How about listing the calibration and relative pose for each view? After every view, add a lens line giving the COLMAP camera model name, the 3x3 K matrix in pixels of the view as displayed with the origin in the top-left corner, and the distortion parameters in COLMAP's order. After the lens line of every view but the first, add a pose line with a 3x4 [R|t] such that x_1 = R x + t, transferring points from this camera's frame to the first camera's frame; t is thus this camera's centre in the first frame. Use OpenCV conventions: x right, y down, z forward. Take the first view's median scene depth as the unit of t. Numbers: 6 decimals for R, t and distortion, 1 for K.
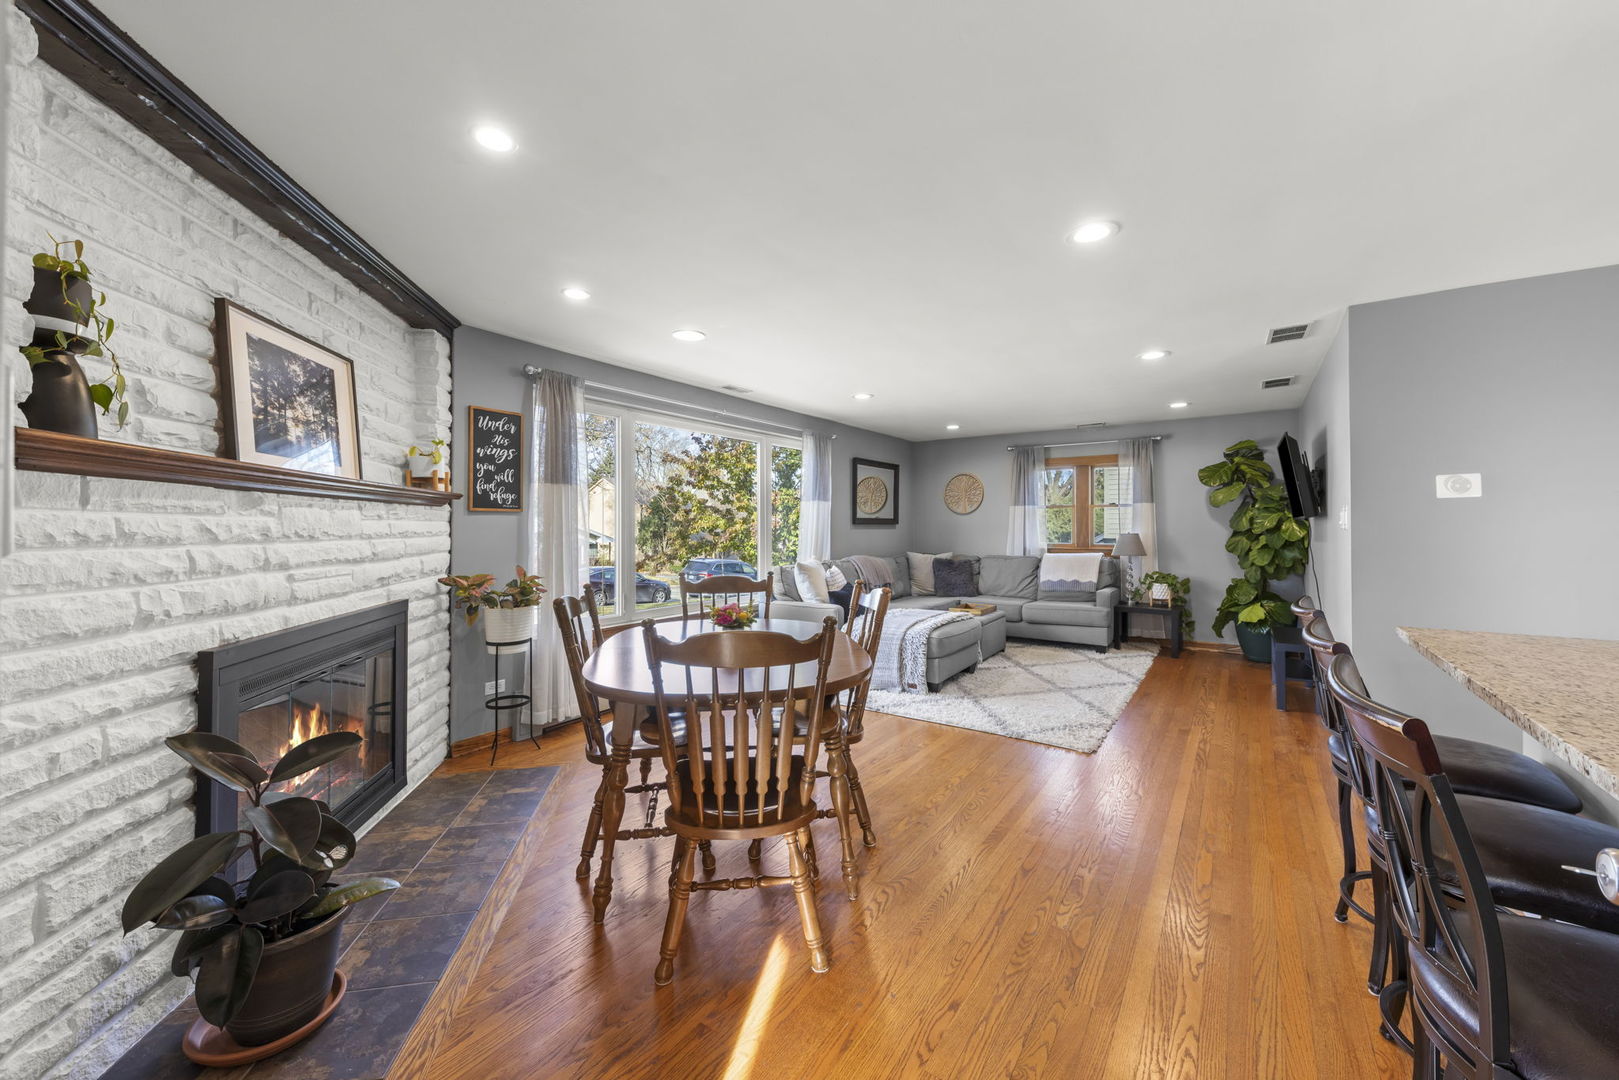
lens RADIAL K [[621.3, 0, 814.8], [0, 621.3, 514.1], [0, 0, 1]] dist [-0.000344, -0.000045]
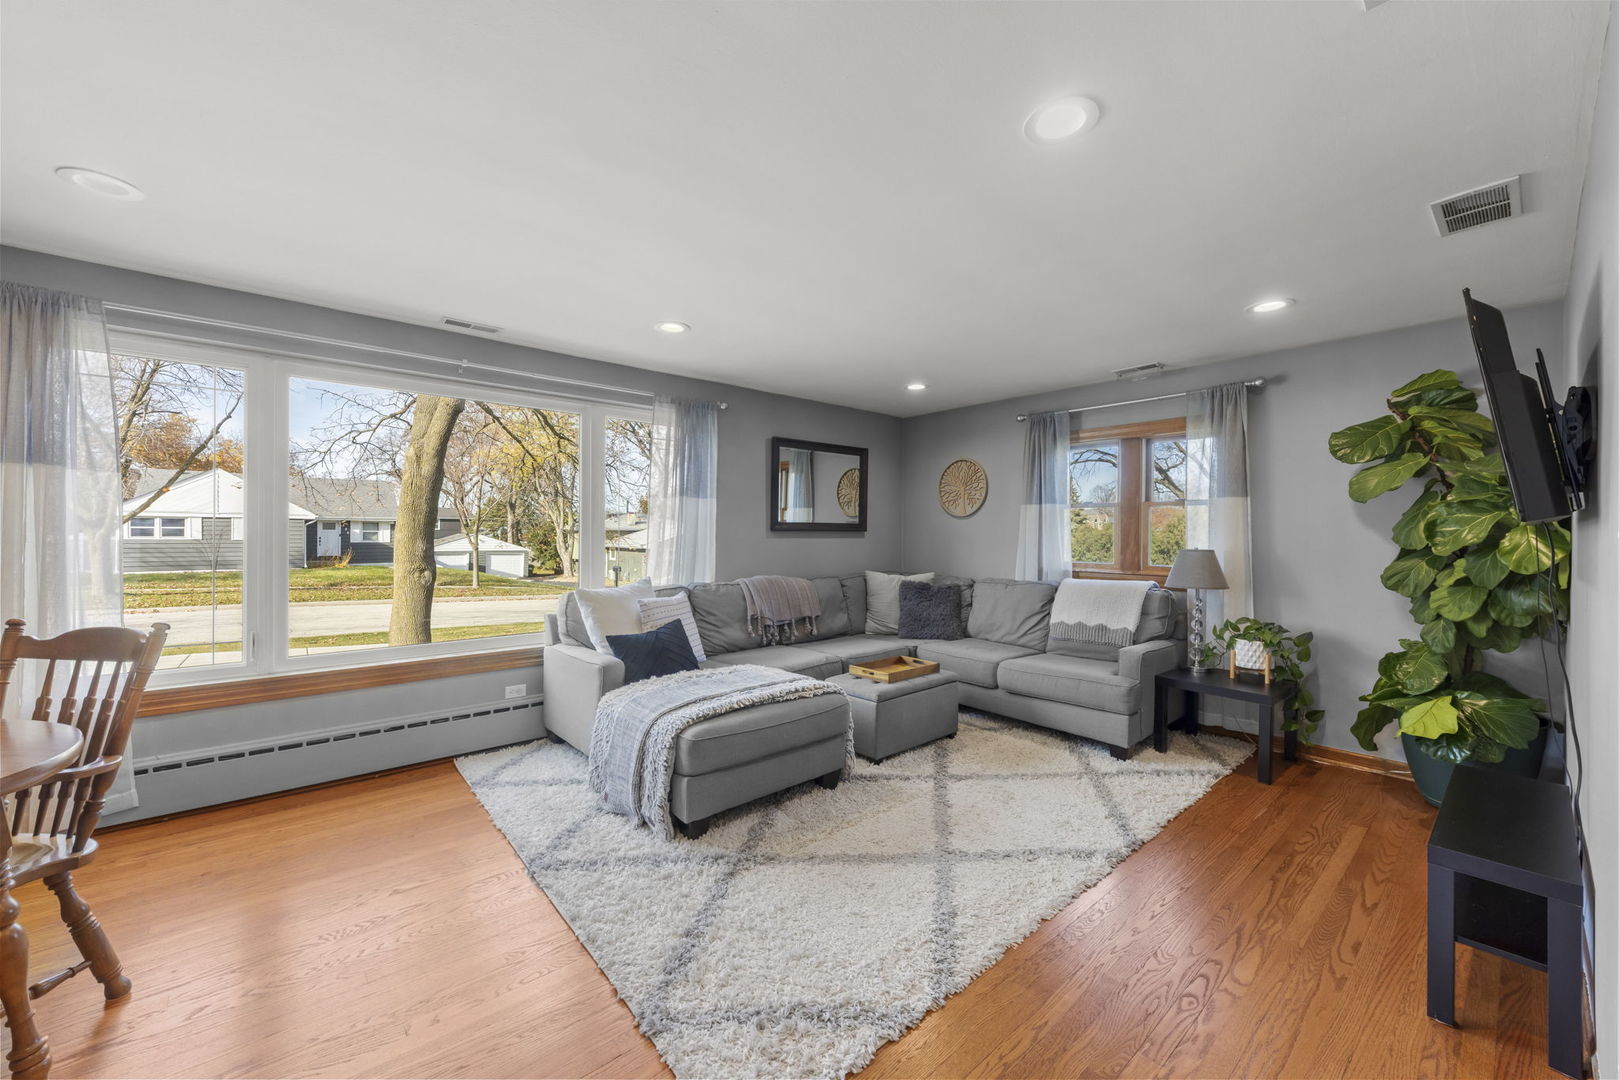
lens RADIAL K [[623.4, 0, 814.8], [0, 623.4, 527.6], [0, 0, 1]] dist [0.023608, -0.011348]
pose [[0.969192, 0.004287, -0.246268, 0.318771], [-0.001404, 0.999928, 0.011881, 0.004212], [0.246301, -0.011169, 0.969129, 0.358532]]
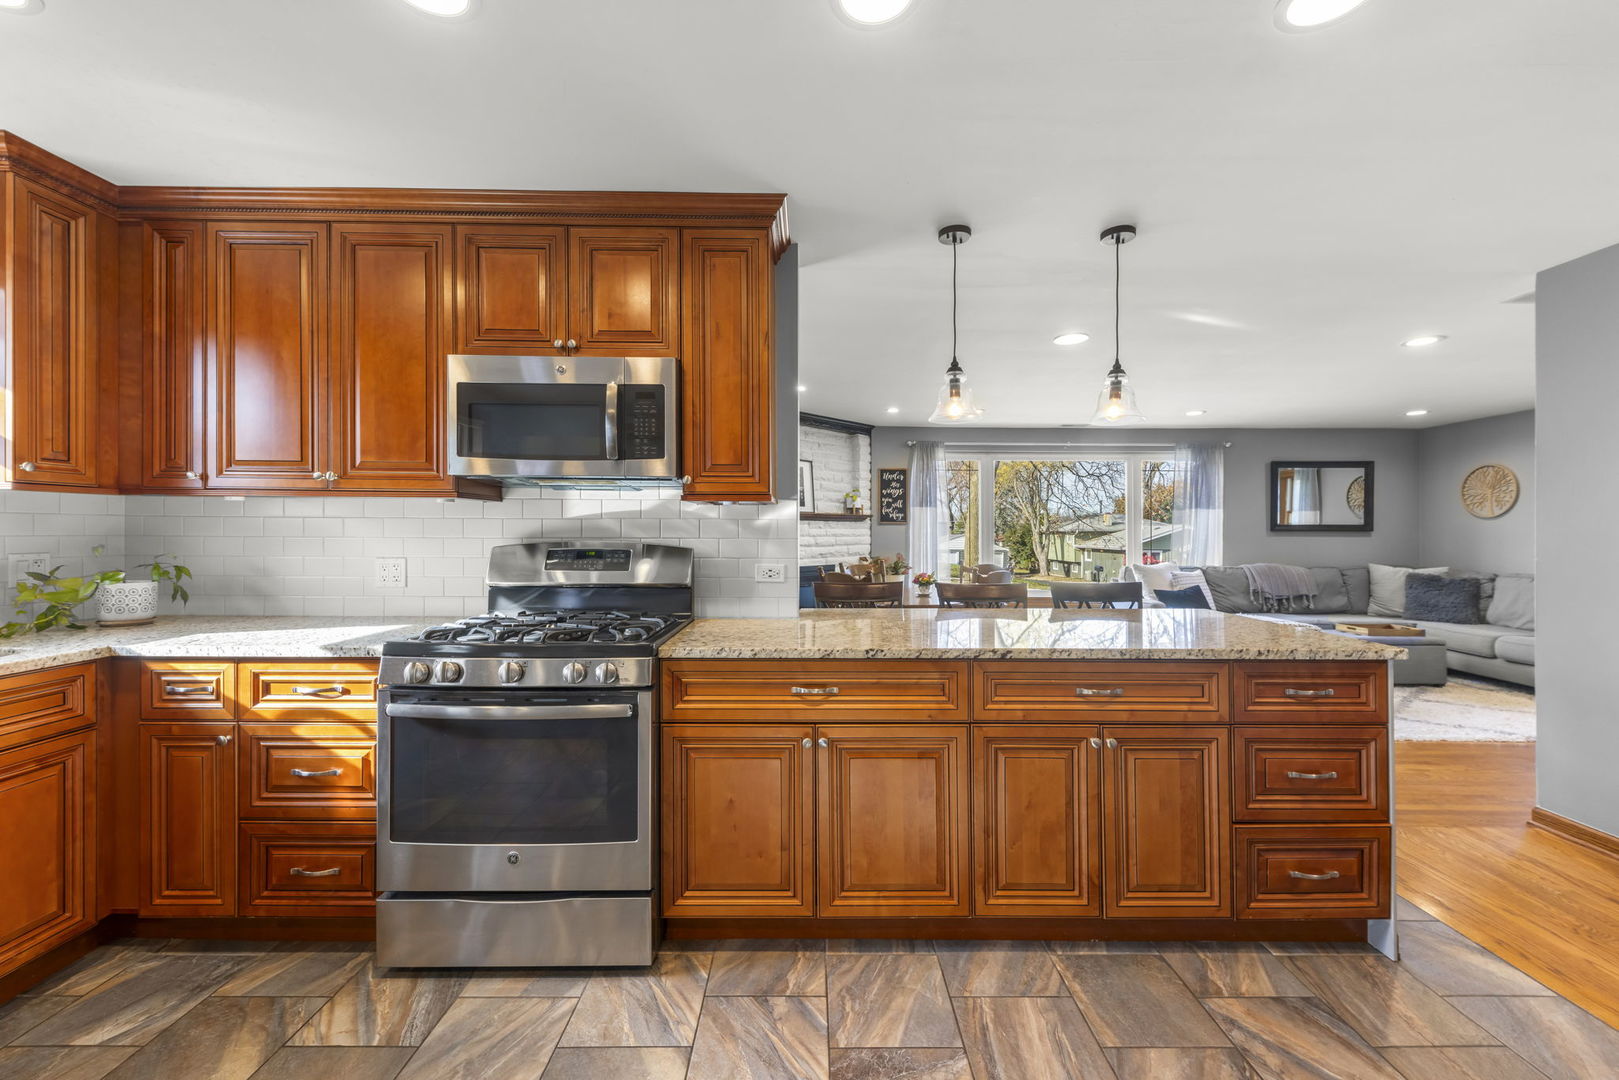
lens RADIAL K [[623.4, 0, 814.8], [0, 623.4, 527.6], [0, 0, 1]] dist [0.023608, -0.011348]
pose [[0.570437, -0.001979, -0.821339, 0.509351], [0.011717, 0.999915, 0.005728, -0.003365], [0.821258, -0.012892, 0.570411, -0.143558]]
